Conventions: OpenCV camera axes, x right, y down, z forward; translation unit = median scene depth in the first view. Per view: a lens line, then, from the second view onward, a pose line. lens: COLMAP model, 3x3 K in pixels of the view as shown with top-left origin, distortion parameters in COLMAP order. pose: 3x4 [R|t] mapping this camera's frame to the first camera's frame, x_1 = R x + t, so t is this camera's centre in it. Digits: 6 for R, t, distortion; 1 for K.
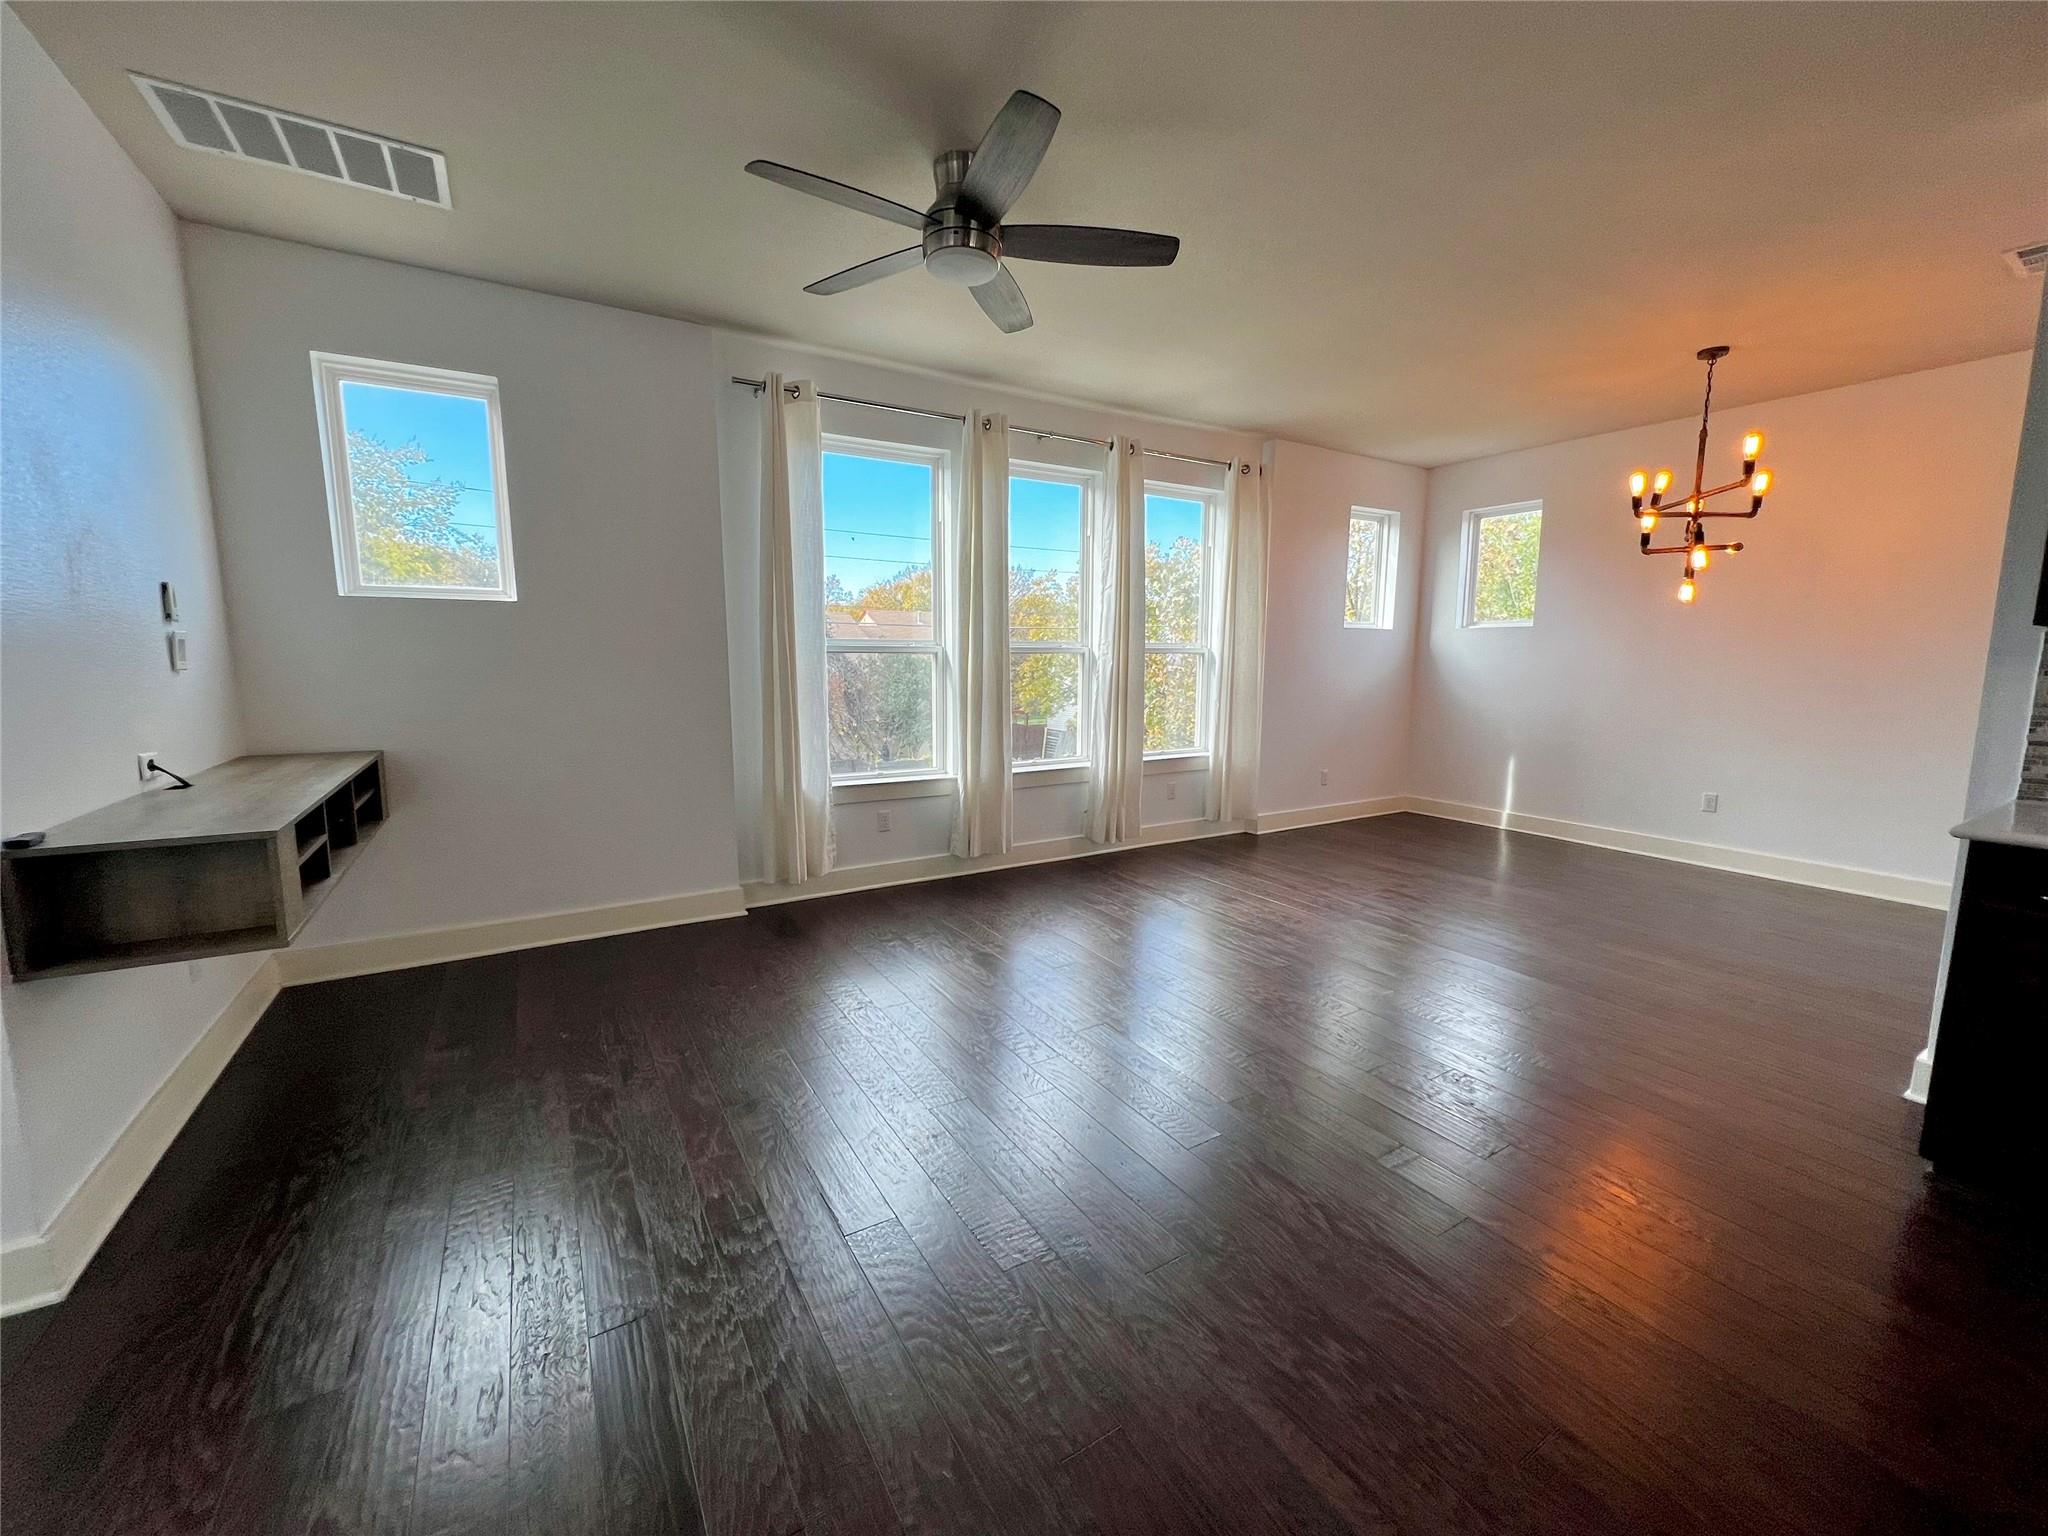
lens RADIAL K [[816.5, 0, 1015.2], [0, 816.5, 759.3], [0, 0, 1]] dist [0.000263, 0.000289]
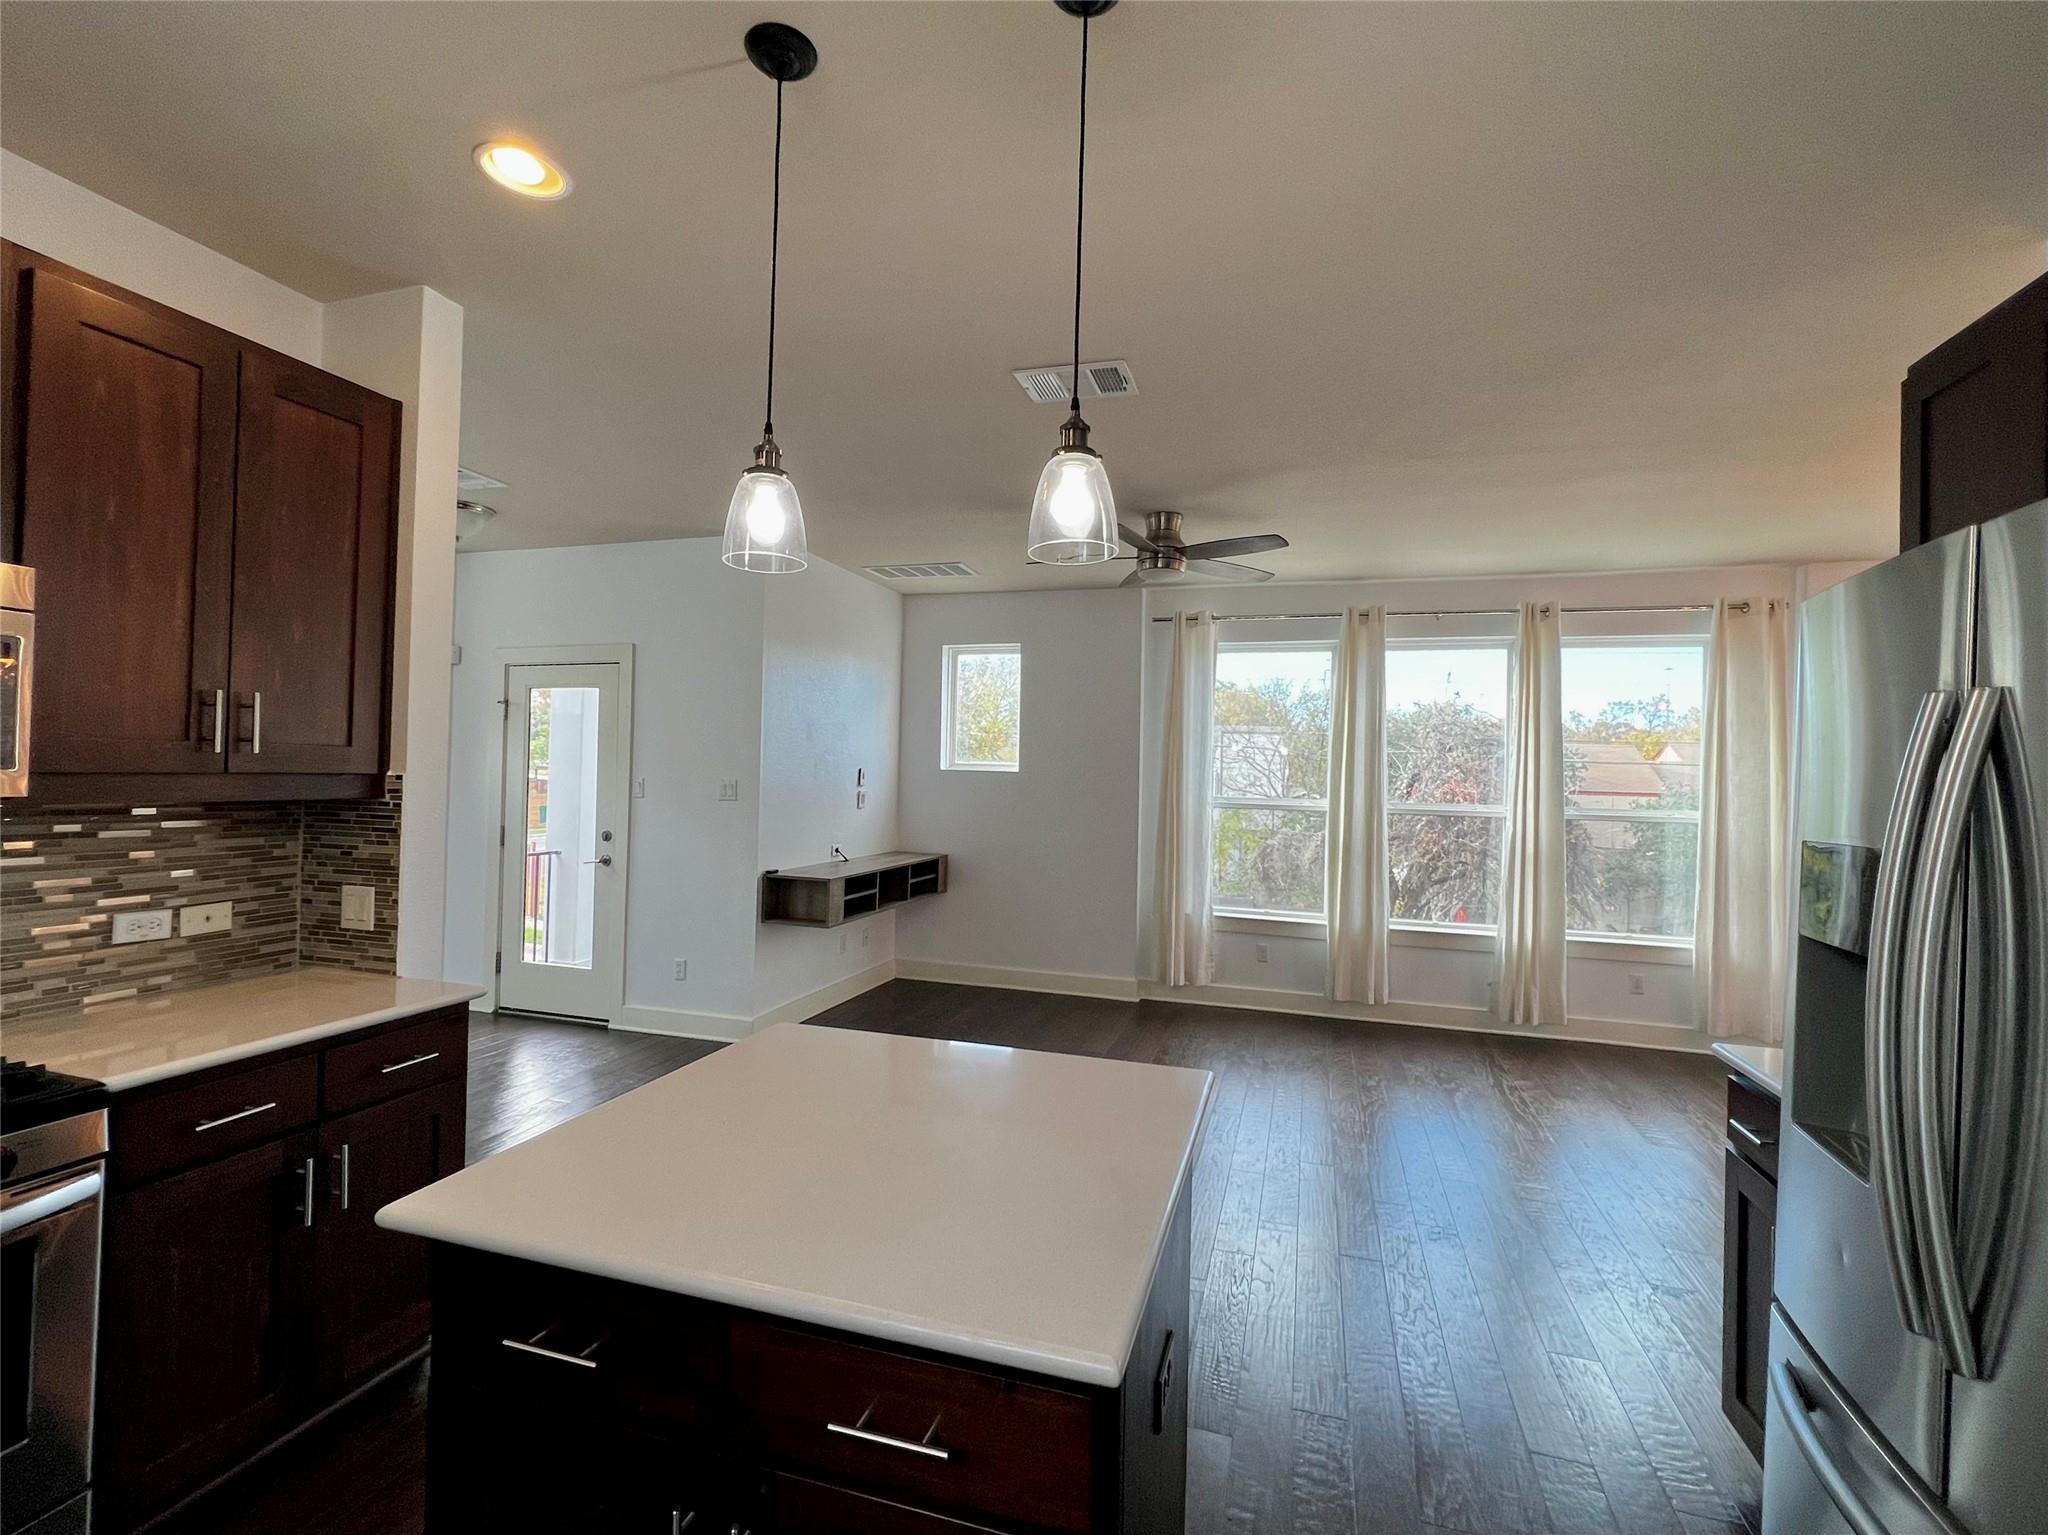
lens RADIAL K [[942.3, 0, 1022.5], [0, 942.3, 763.4], [0, 0, 1]] dist [0.011859, -0.000772]
pose [[0.662163, 0.003786, -0.749350, 0.593284], [-0.120145, 0.987587, -0.101177, -0.013499], [0.739665, 0.157026, 0.654399, -0.174349]]
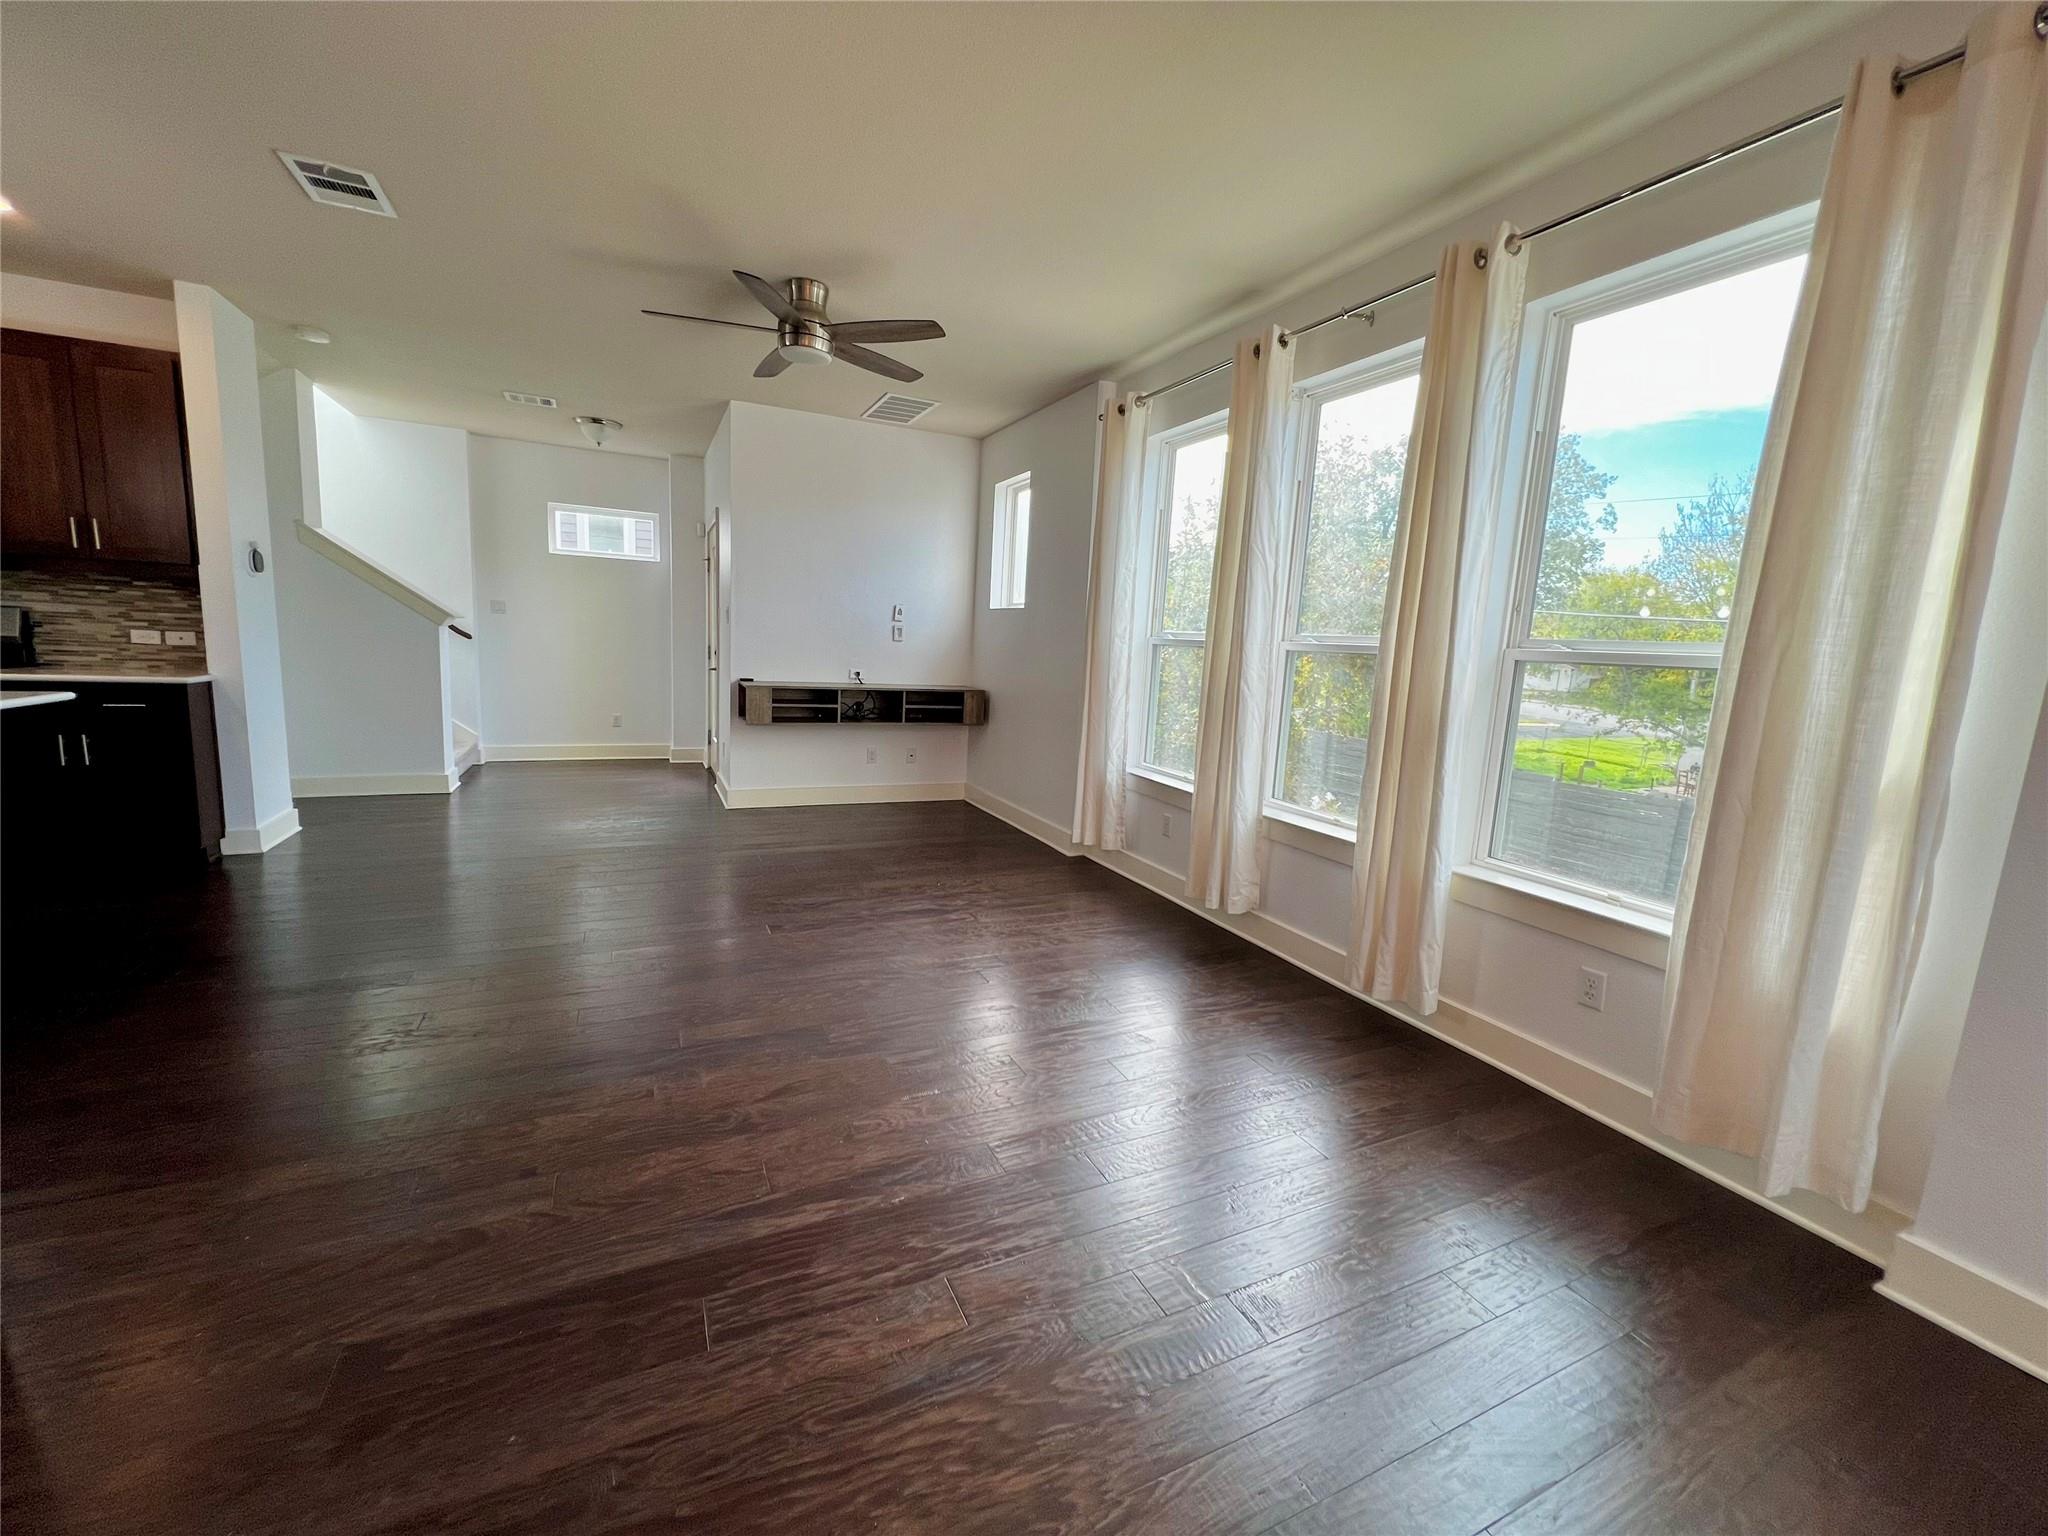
lens RADIAL K [[816.5, 0, 1012.8], [0, 816.5, 763.5], [0, 0, 1]] dist [0.000263, 0.000289]
pose [[-0.108770, 0.138279, -0.984402, 0.737262], [-0.180272, 0.971114, 0.156331, -0.103575], [0.977584, 0.194465, -0.080700, 0.843356]]
